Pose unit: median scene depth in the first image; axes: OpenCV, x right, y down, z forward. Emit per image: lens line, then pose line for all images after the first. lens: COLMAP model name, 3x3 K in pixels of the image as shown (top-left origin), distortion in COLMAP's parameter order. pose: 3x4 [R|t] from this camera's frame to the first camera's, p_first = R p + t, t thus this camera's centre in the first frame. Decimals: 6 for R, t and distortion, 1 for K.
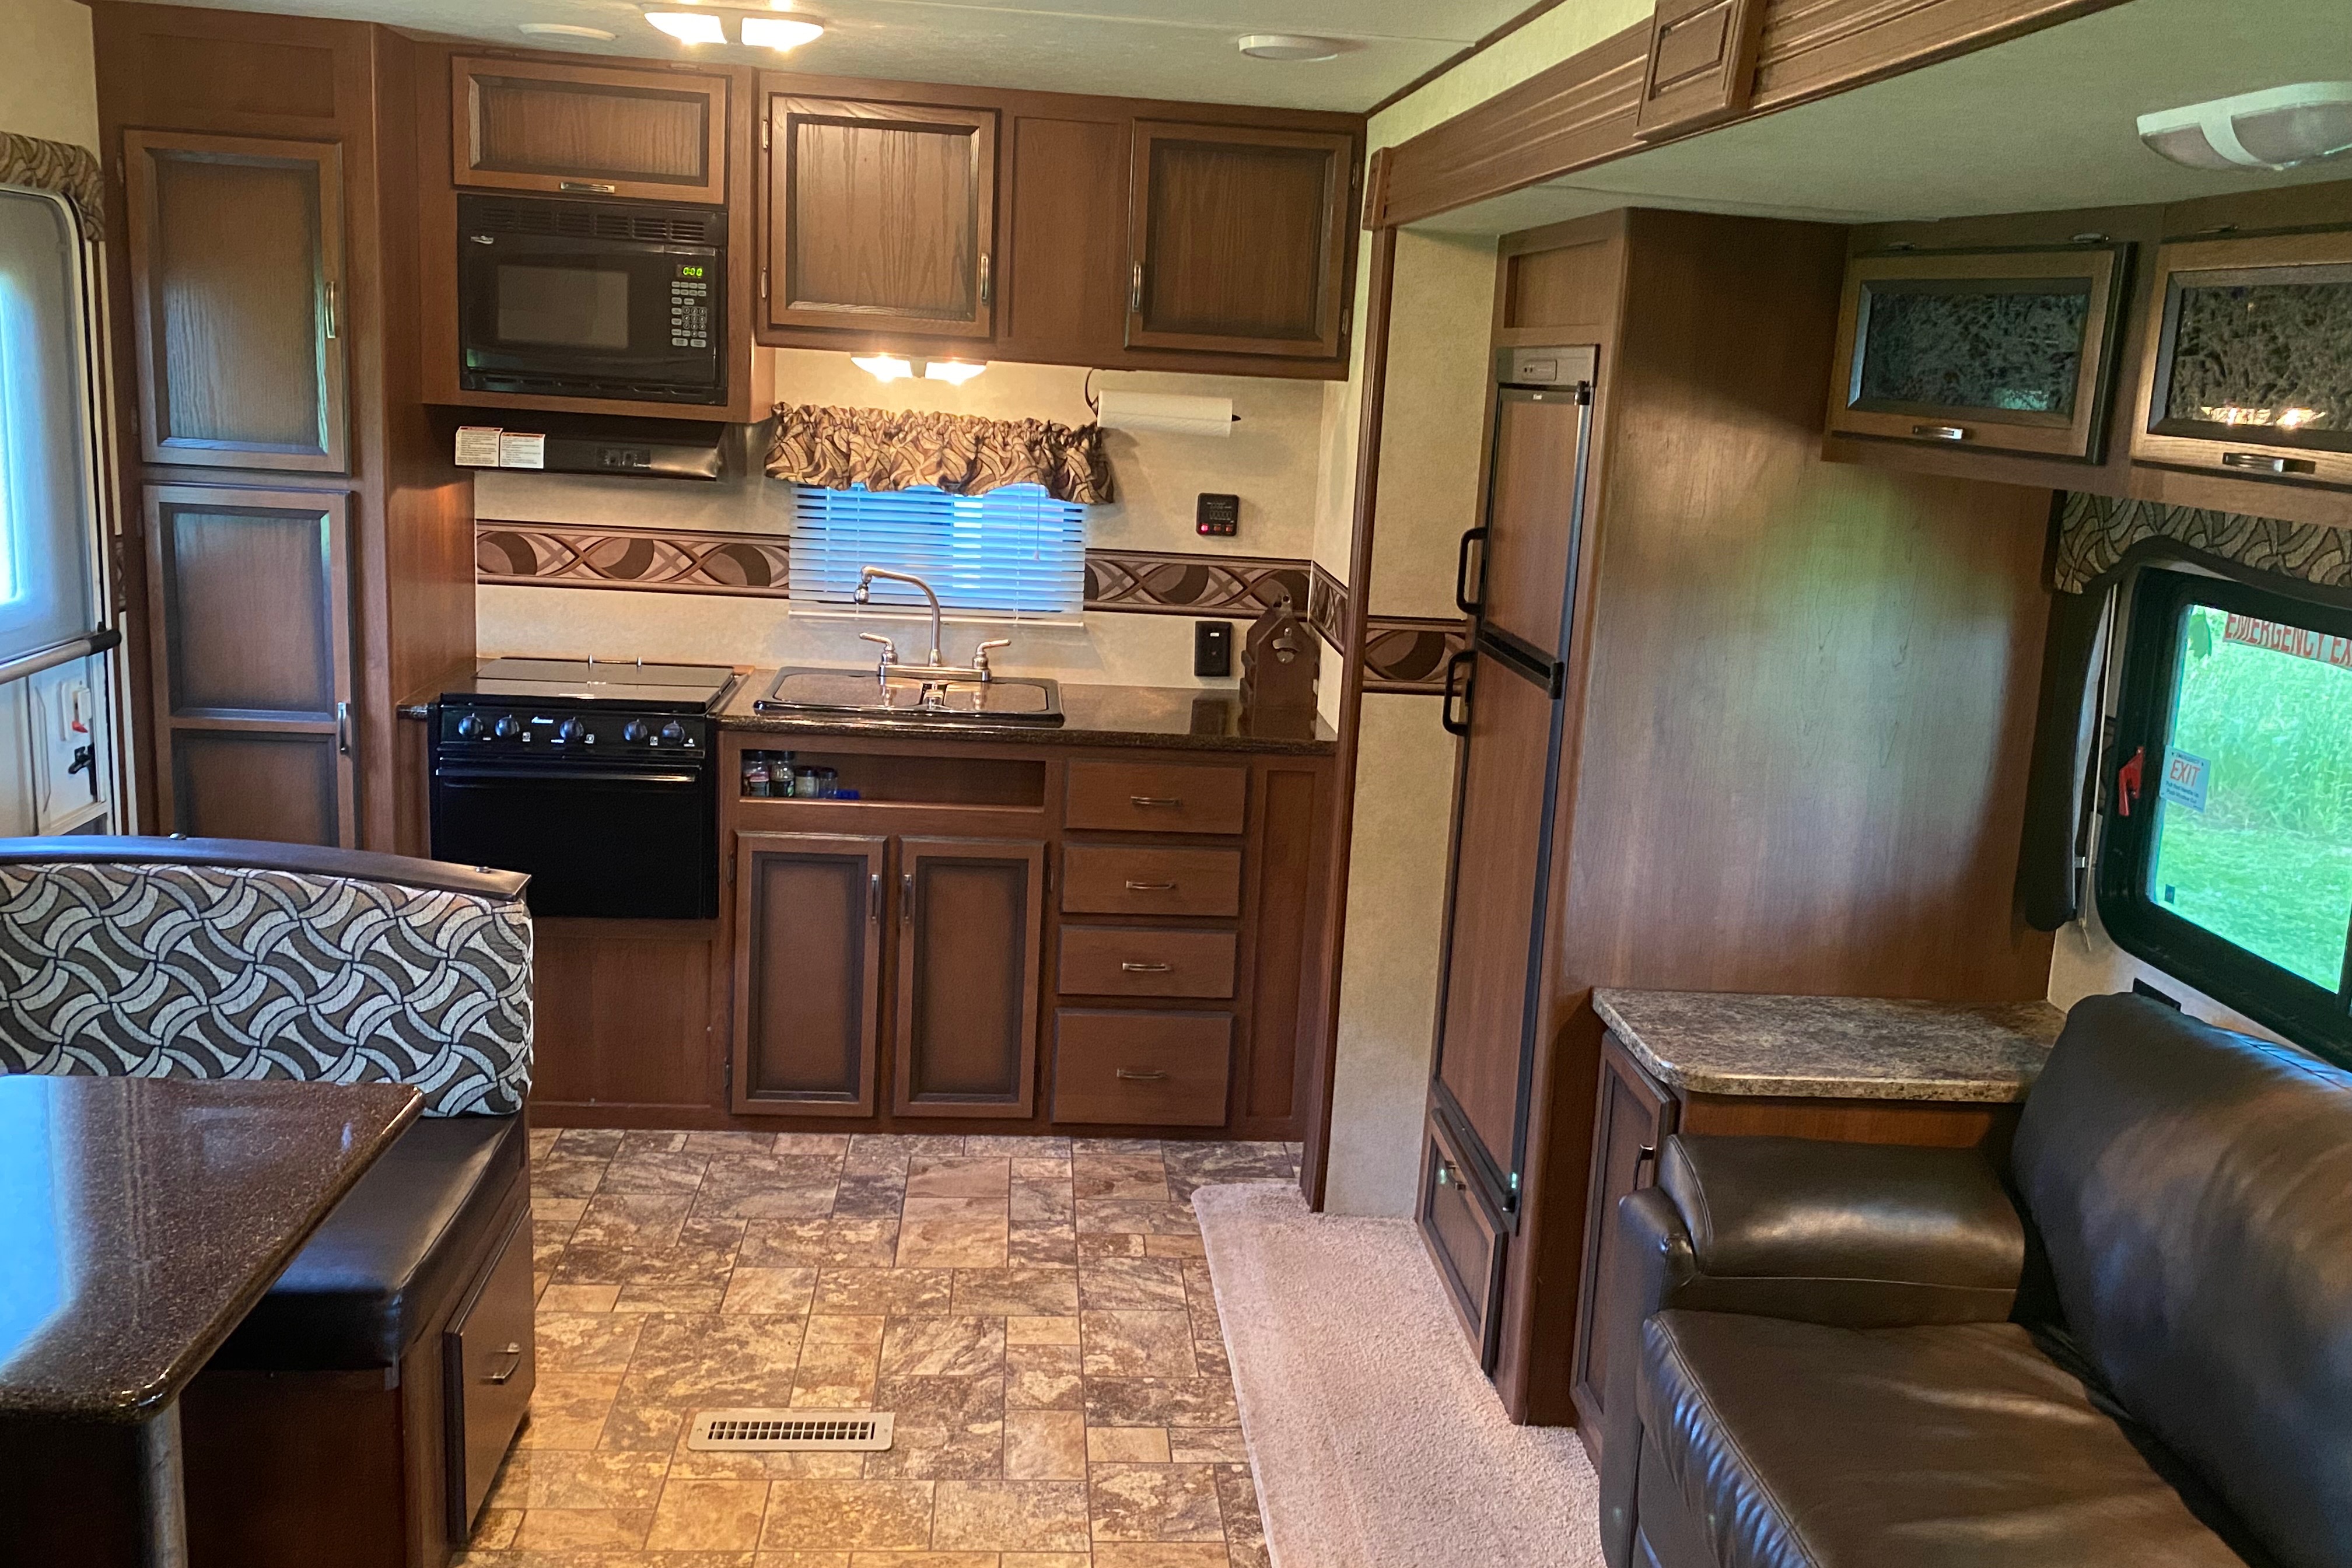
lens RADIAL K [[1990.2, 0, 1170.6], [0, 1990.2, 785.7], [0, 0, 1]] dist [0.007351, -0.001159]
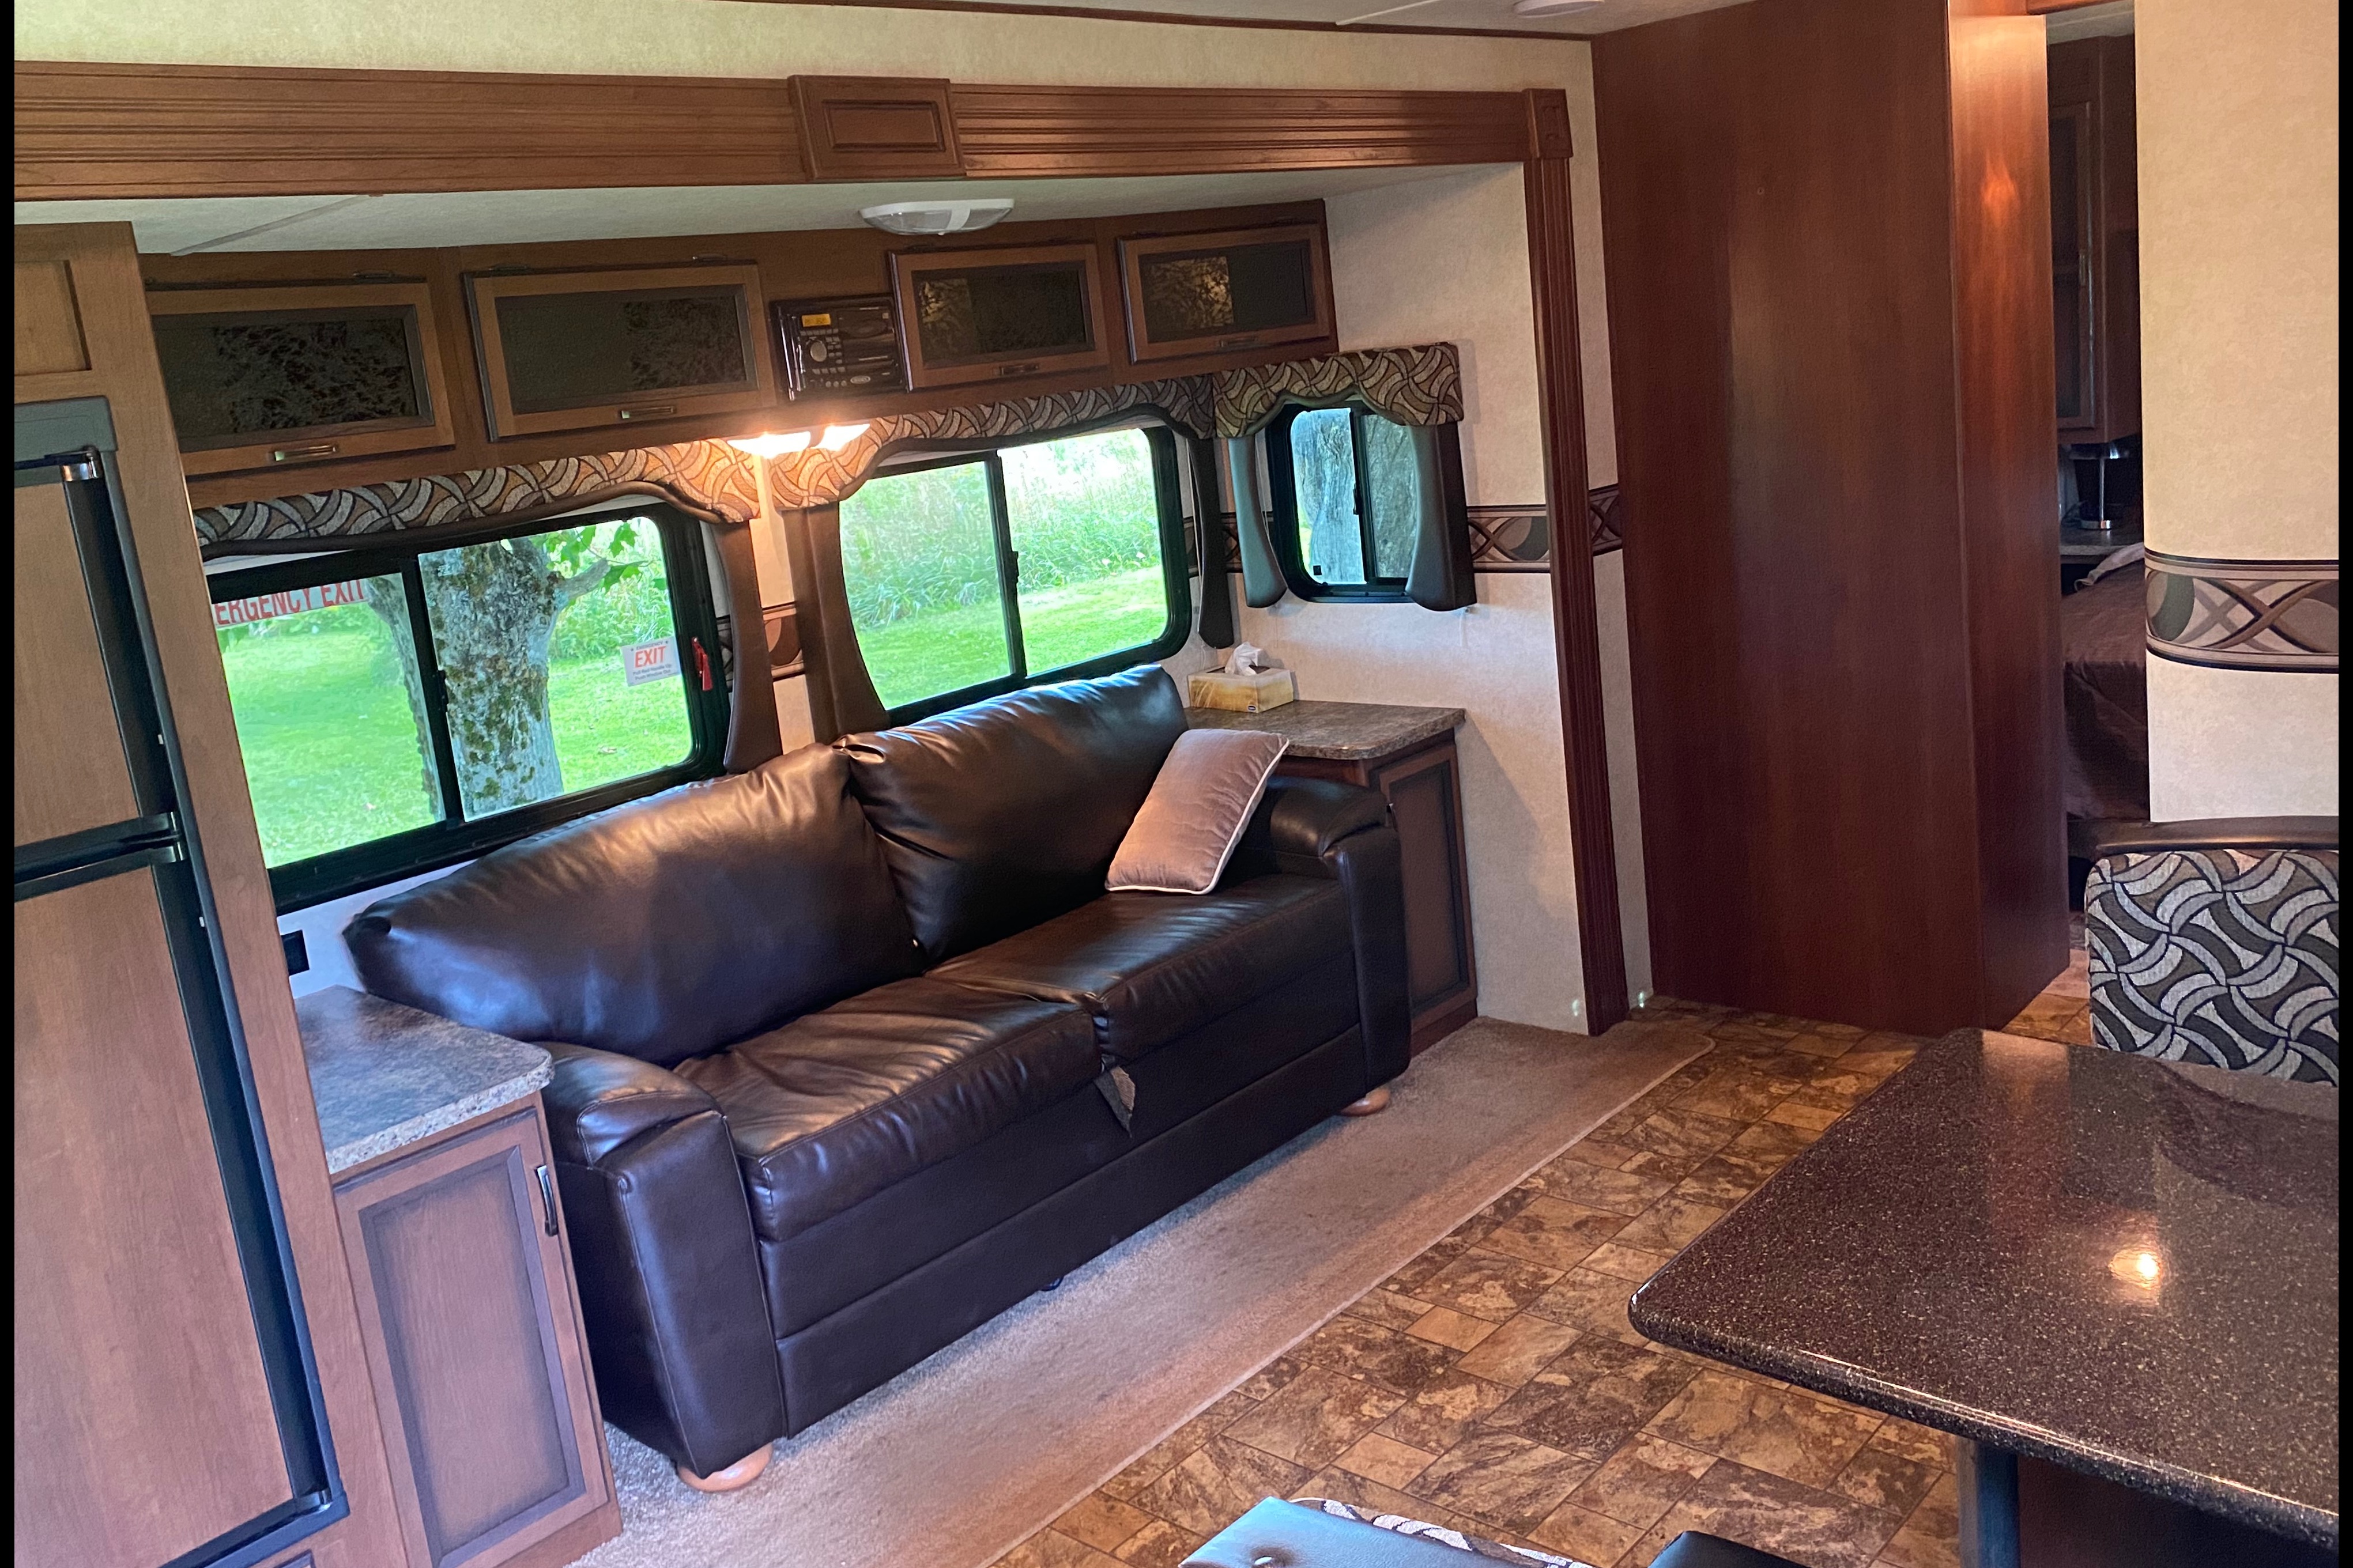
lens RADIAL K [[1990.7, 0, 1164.8], [0, 1990.7, 770.5], [0, 0, 1]] dist [0.007351, -0.001159]
pose [[-0.692901, -0.133803, 0.708509, -0.606794], [0.224337, 0.893853, 0.388200, -0.371846], [-0.685245, 0.427929, -0.589335, 1.543782]]
